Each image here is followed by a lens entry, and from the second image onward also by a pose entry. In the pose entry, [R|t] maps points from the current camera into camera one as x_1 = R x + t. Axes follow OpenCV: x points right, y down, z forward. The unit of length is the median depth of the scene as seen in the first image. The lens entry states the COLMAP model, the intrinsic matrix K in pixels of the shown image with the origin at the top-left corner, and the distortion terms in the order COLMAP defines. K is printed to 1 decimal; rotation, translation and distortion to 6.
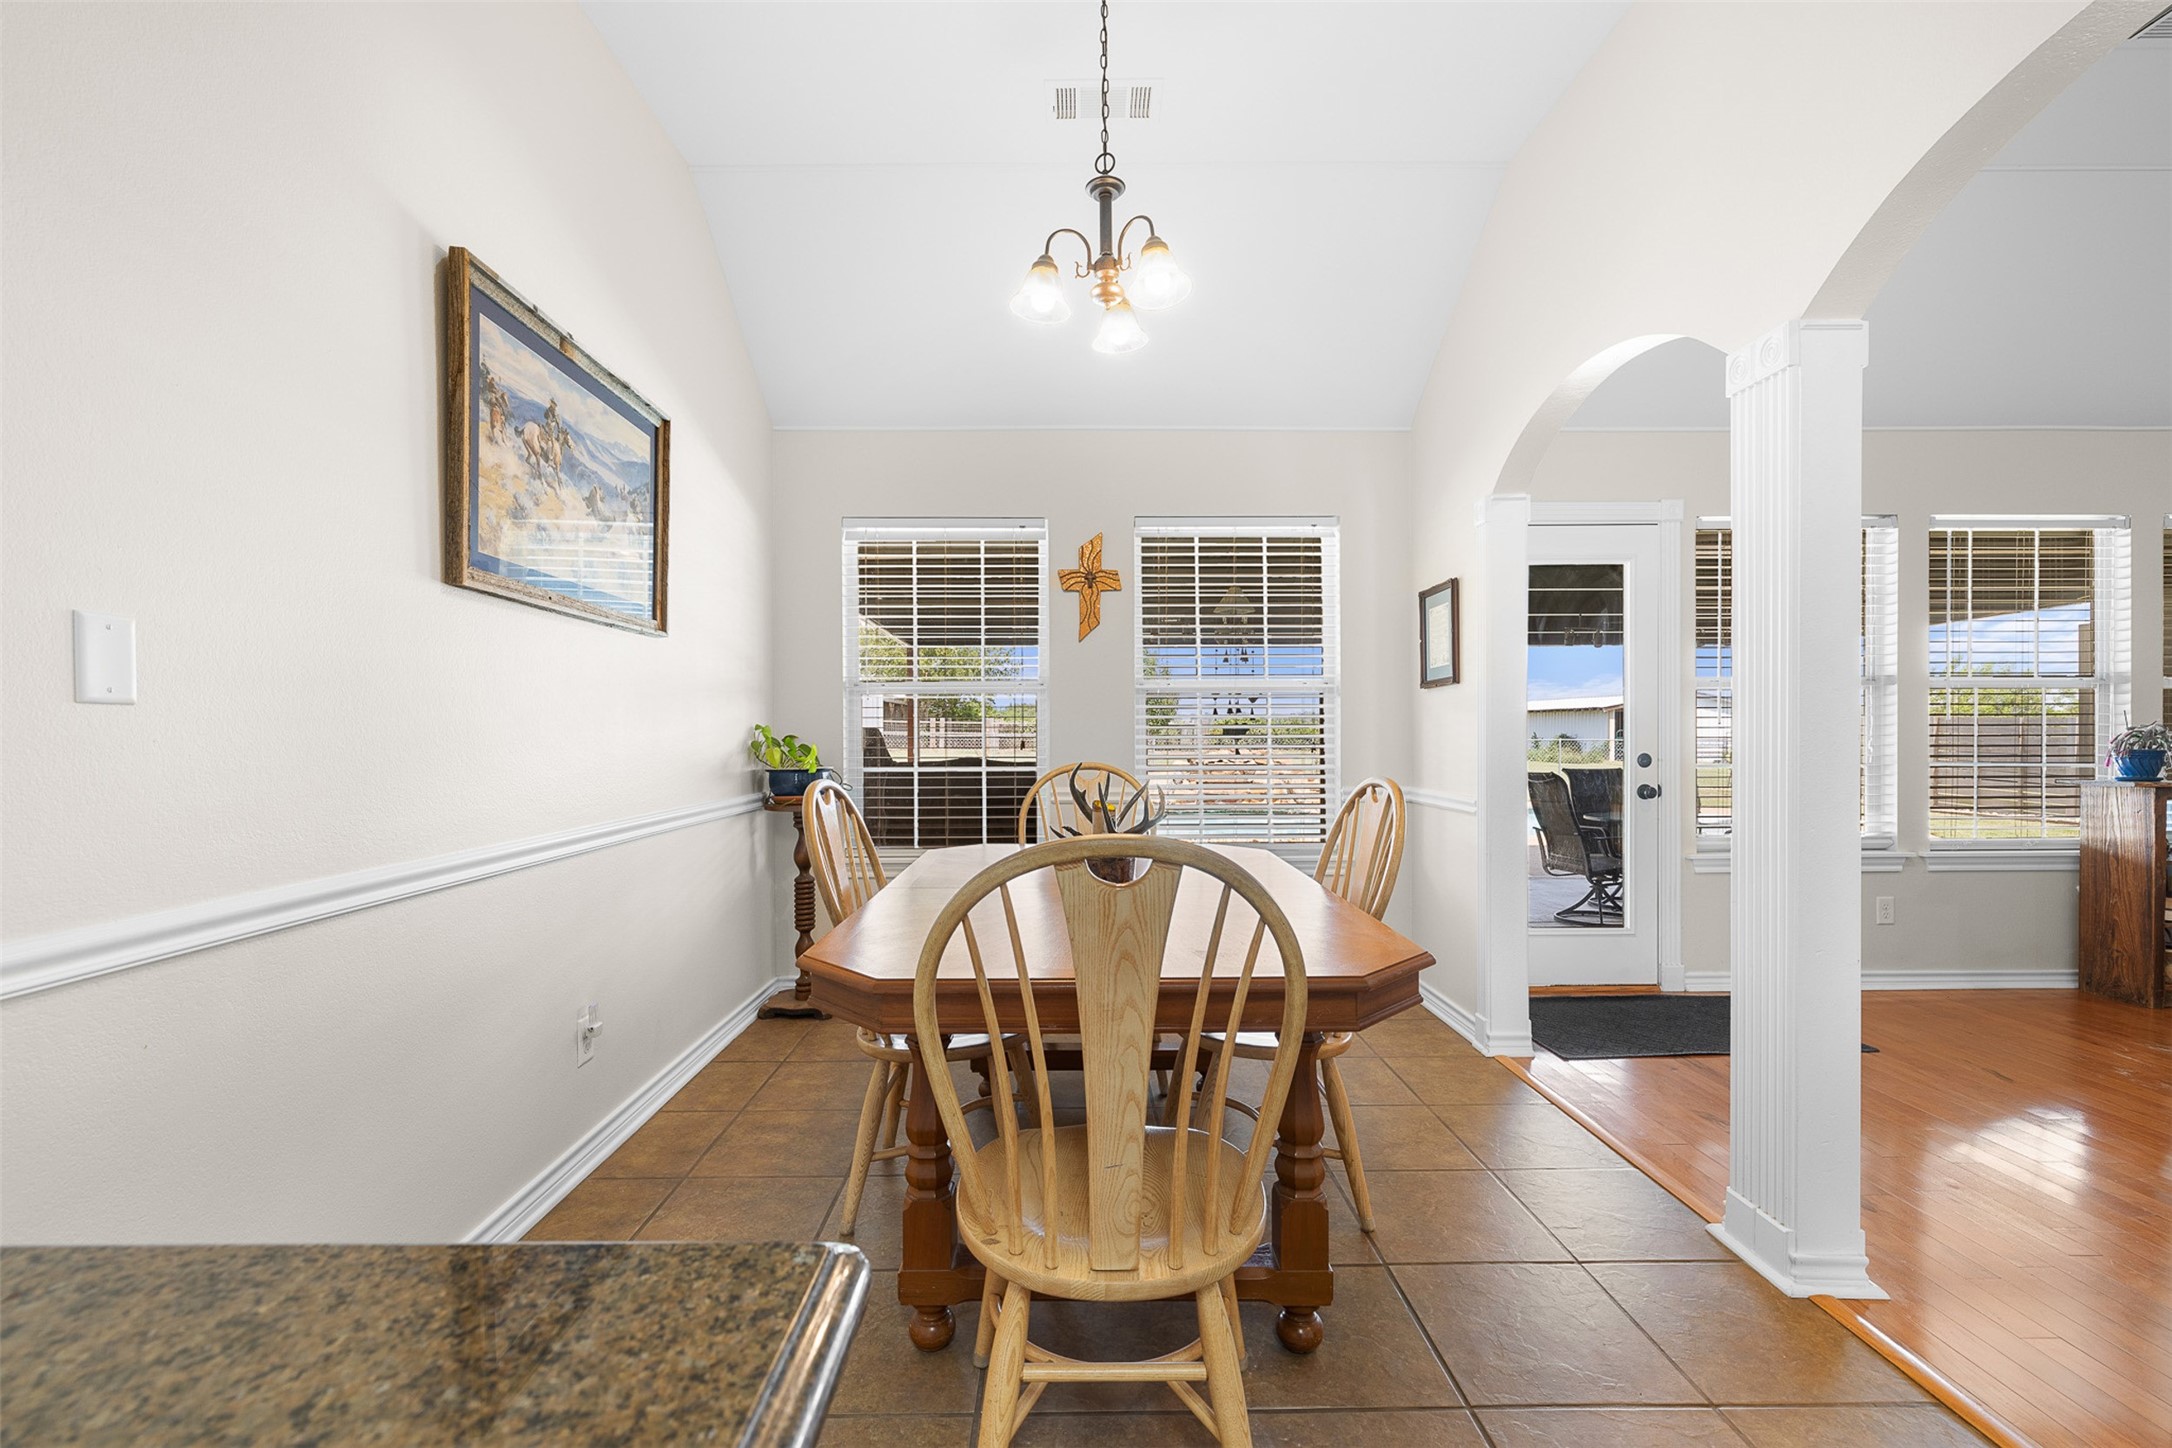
lens RADIAL K [[920.6, 0, 1075.8], [0, 920.6, 735.2], [0, 0, 1]] dist [0.002942, 0.000167]
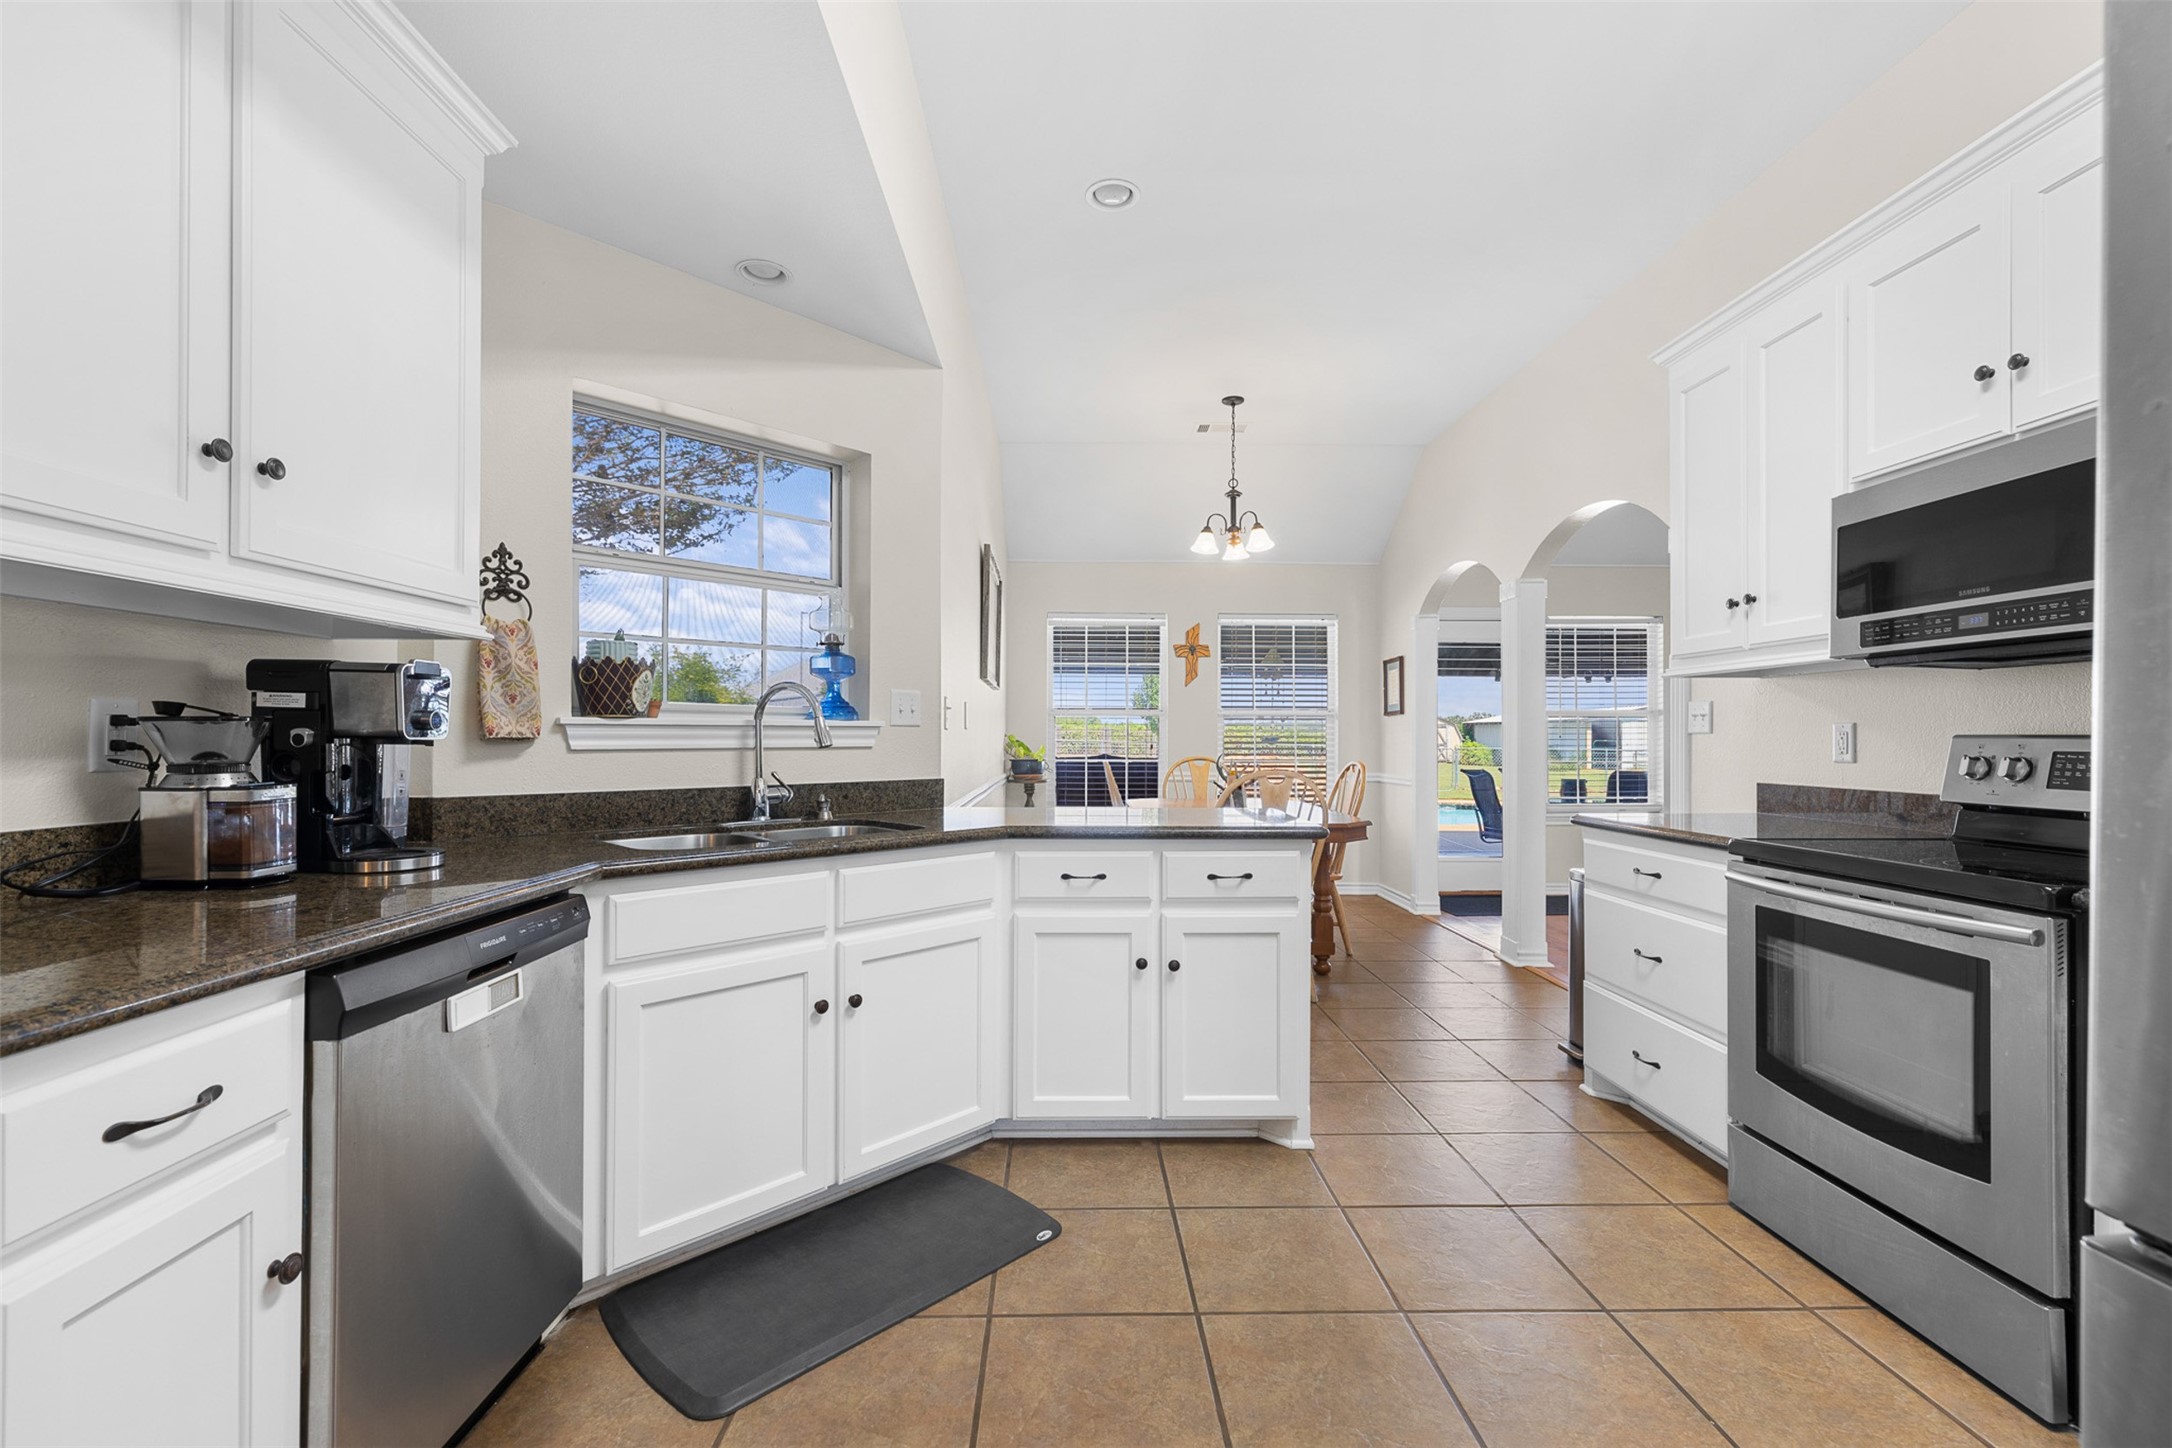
lens RADIAL K [[920.6, 0, 1094.3], [0, 920.6, 724.6], [0, 0, 1]] dist [0.002942, 0.000167]
pose [[0.999753, 0.007933, 0.020742, -0.210631], [-0.007467, 0.999721, -0.022419, 0.008571], [-0.020914, 0.022258, 0.999533, -0.734165]]
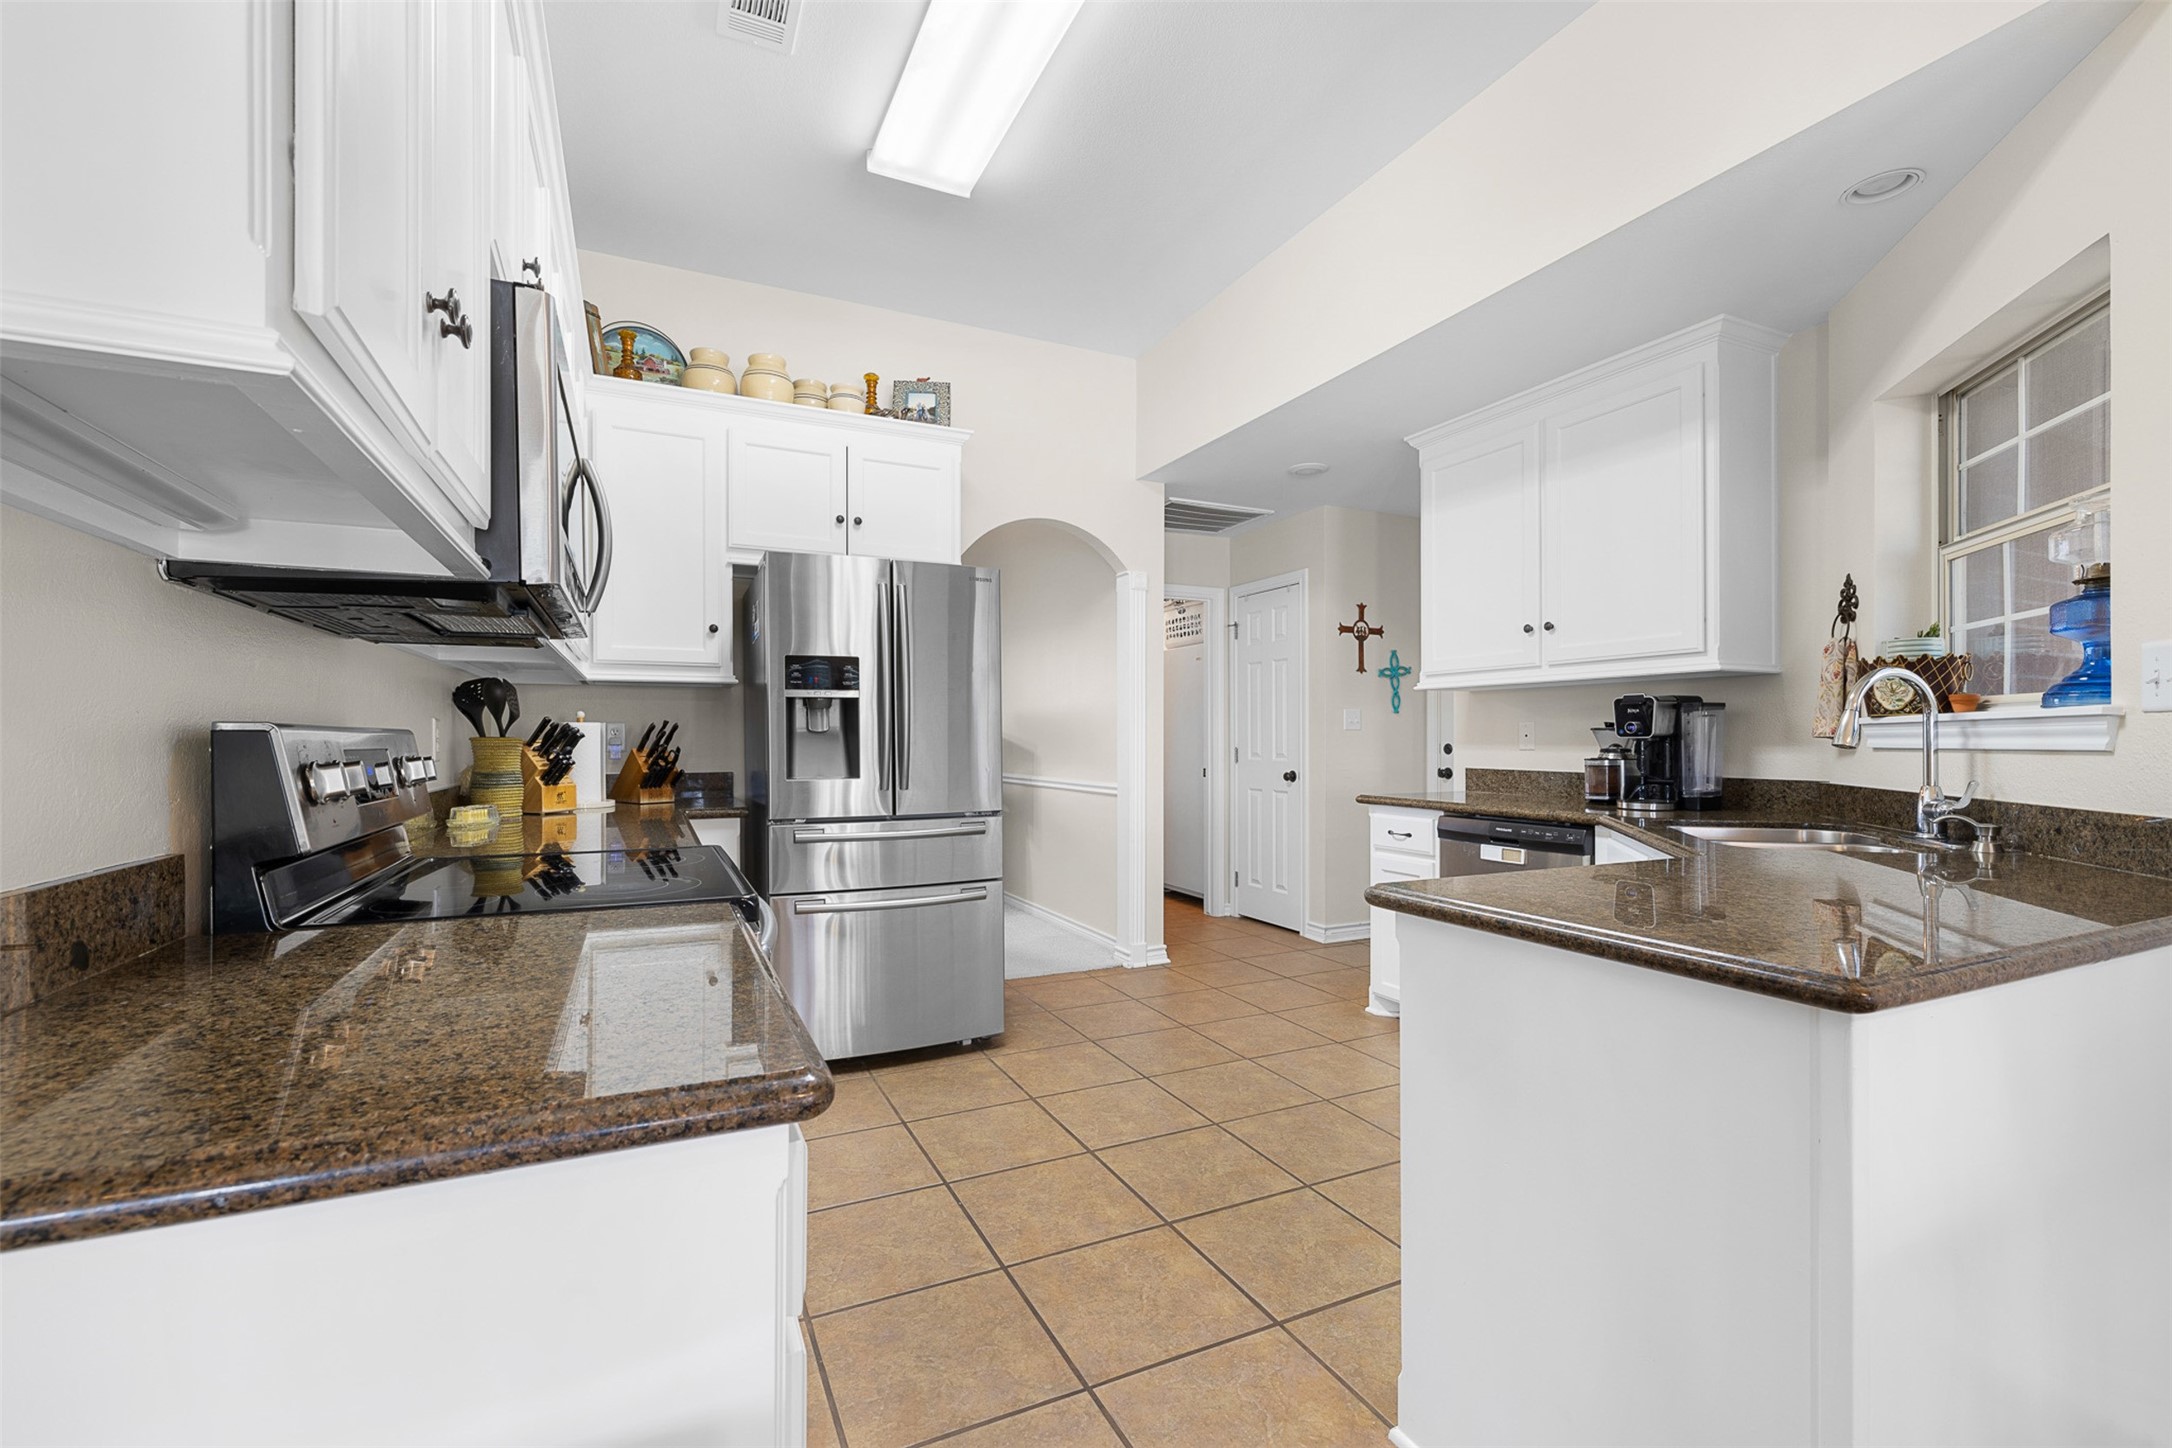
lens RADIAL K [[920.6, 0, 1086.2], [0, 920.6, 734.6], [0, 0, 1]] dist [0.002942, 0.000167]
pose [[-0.907808, 0.004888, -0.419358, 0.676951], [0.001671, 0.999966, 0.008037, -0.010379], [0.419384, 0.006595, -0.907785, 1.165799]]
